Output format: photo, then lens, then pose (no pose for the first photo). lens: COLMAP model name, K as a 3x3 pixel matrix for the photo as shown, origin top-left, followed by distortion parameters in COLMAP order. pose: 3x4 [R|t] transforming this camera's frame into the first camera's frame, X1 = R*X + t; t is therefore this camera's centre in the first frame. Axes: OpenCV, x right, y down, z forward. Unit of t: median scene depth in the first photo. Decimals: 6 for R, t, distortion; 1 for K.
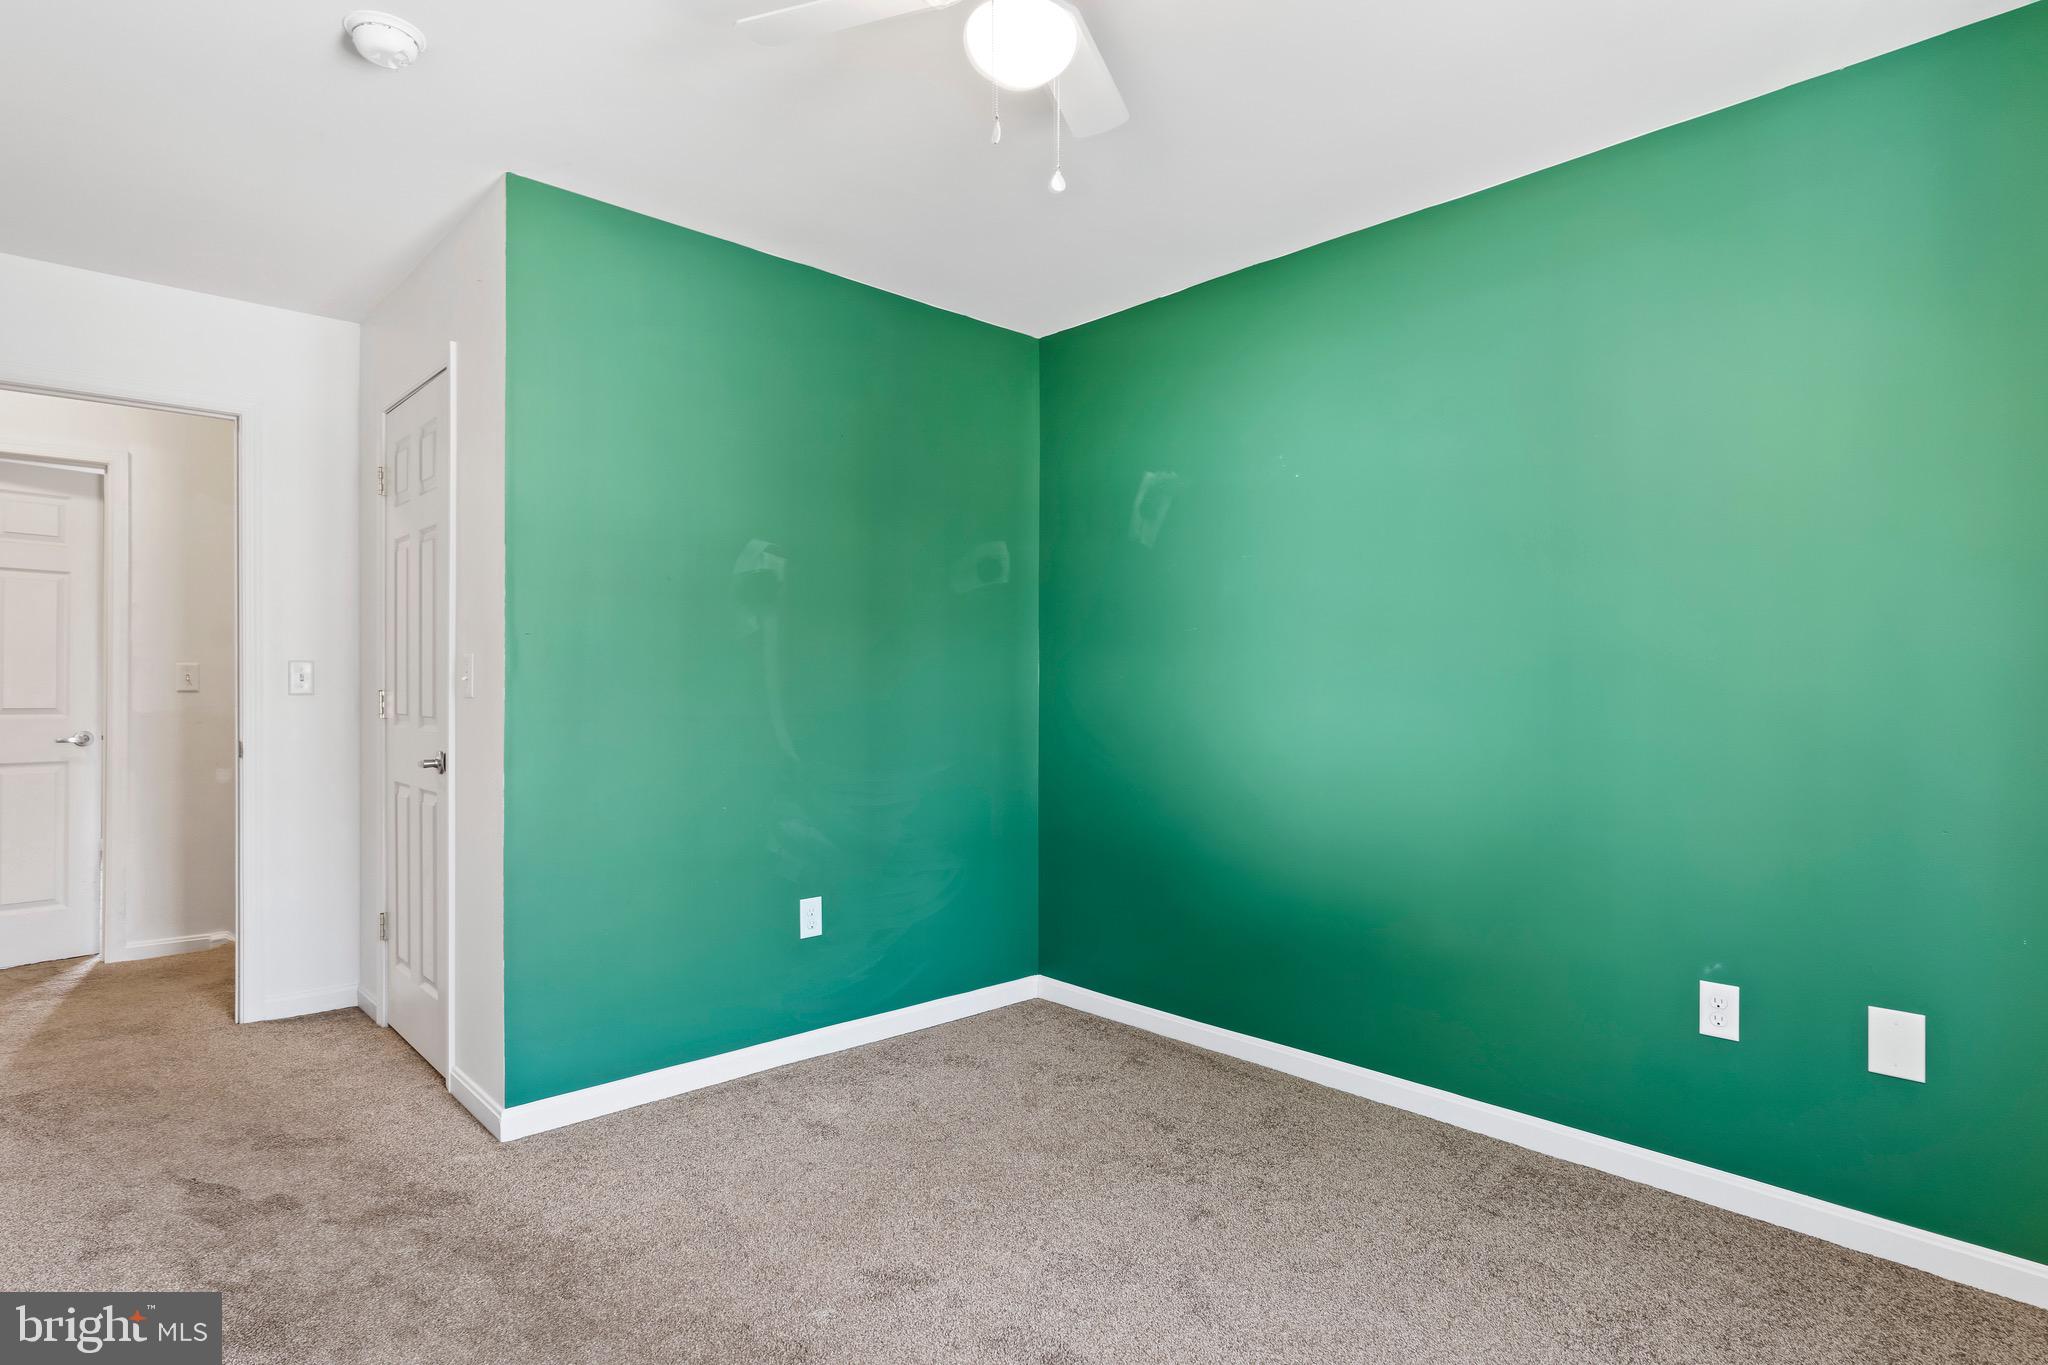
lens RADIAL K [[1058.0, 0, 1019.1], [0, 1058.0, 696.9], [0, 0, 1]] dist [-0.004469, 0.001136]
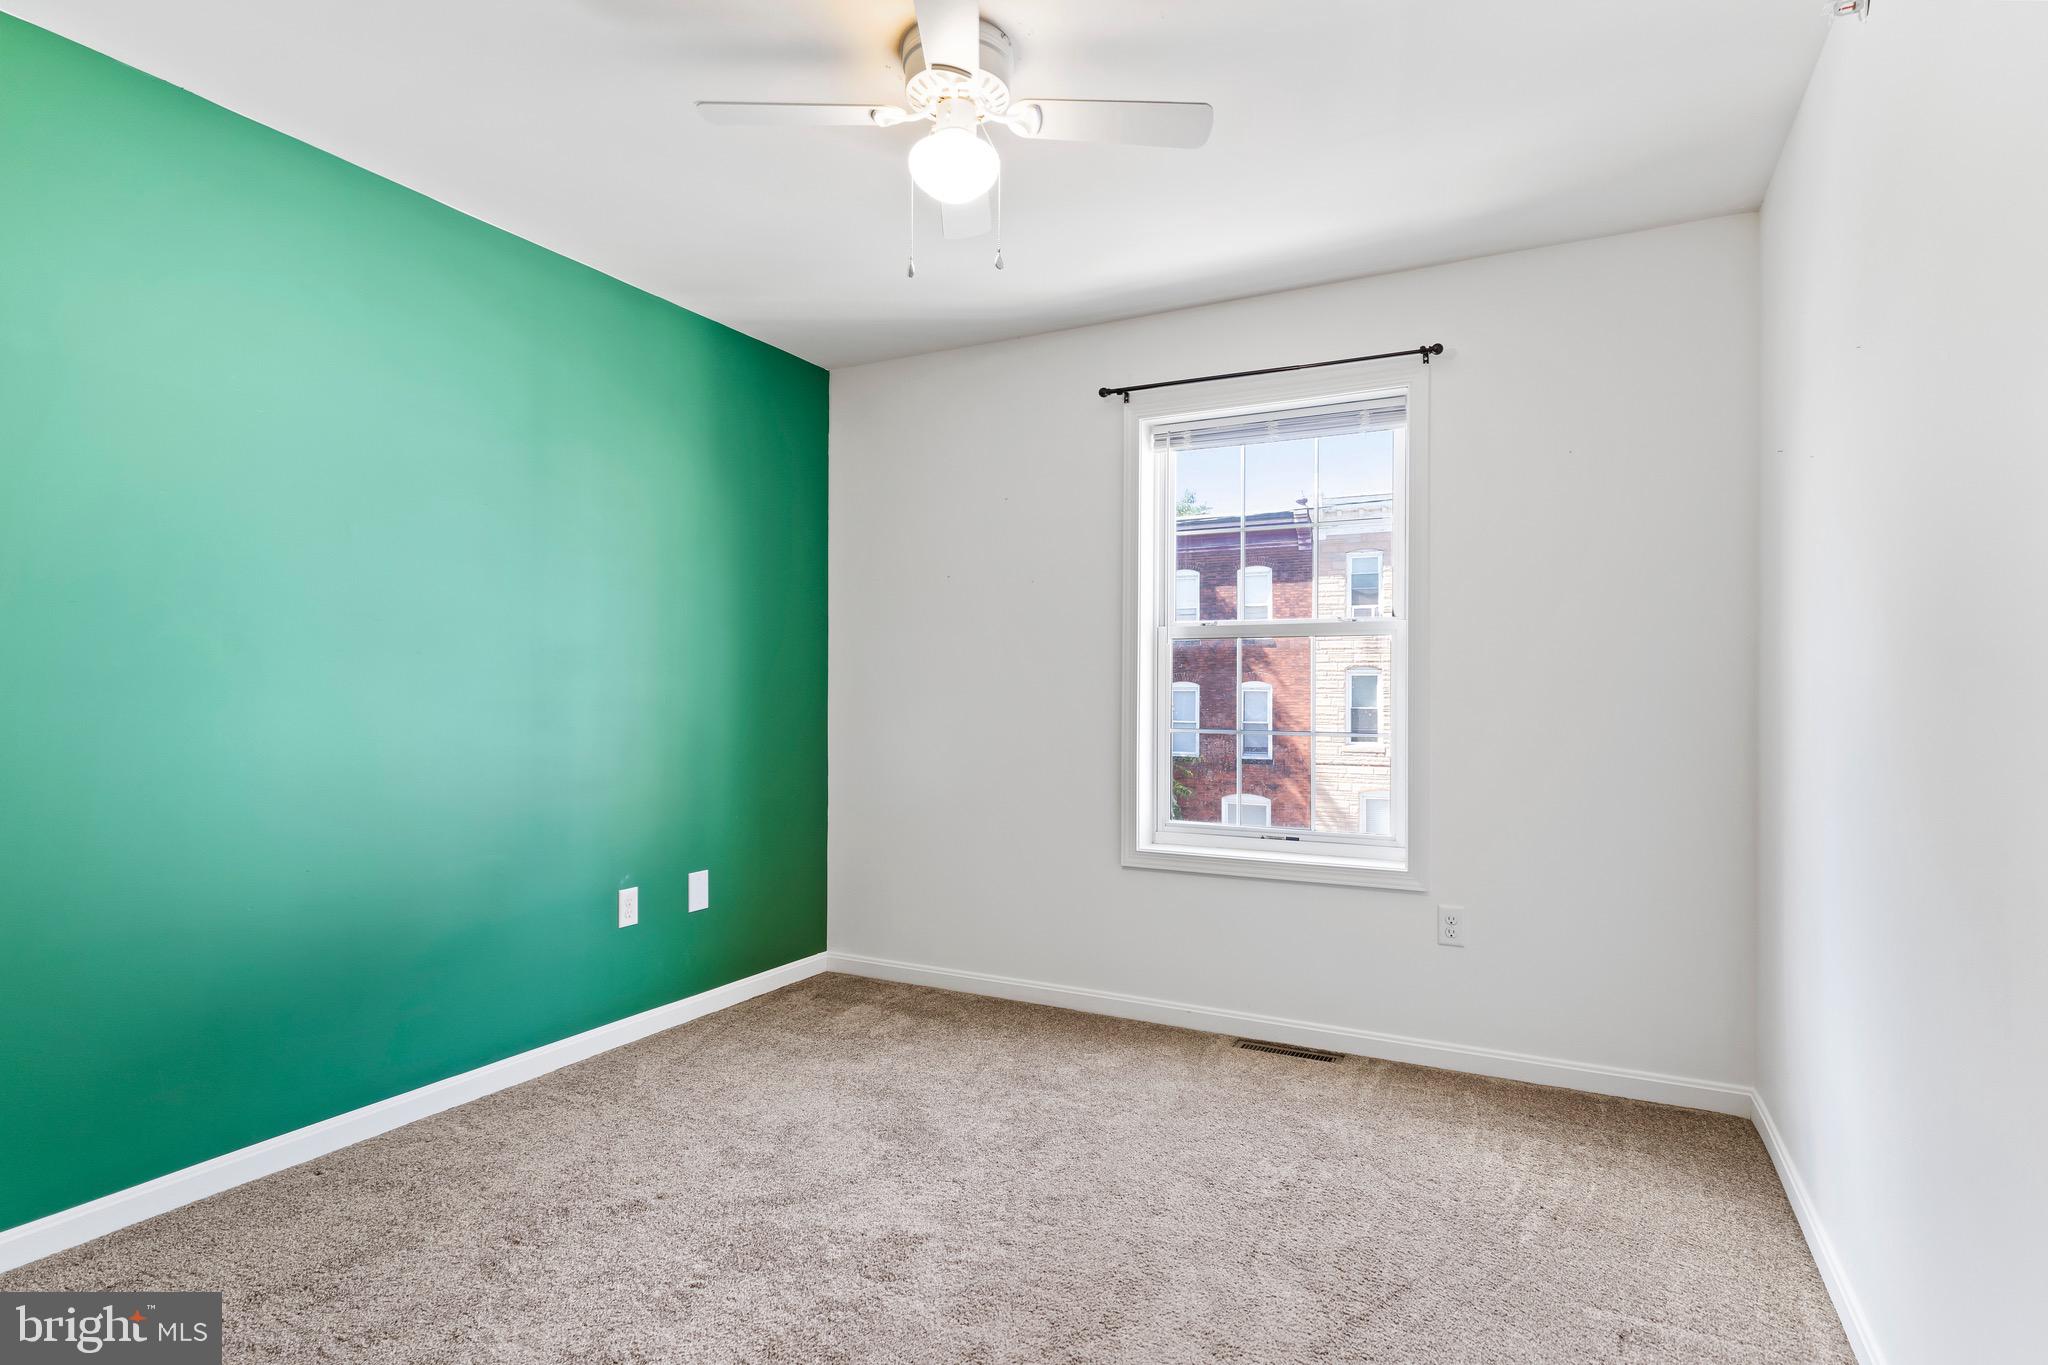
lens RADIAL K [[1058.0, 0, 1019.1], [0, 1058.0, 696.9], [0, 0, 1]] dist [-0.004469, 0.001136]
pose [[-0.323279, -0.010120, 0.946250, -0.883870], [0.003595, 0.999922, 0.011923, -0.006883], [-0.946297, 0.007256, -0.323217, 0.963439]]
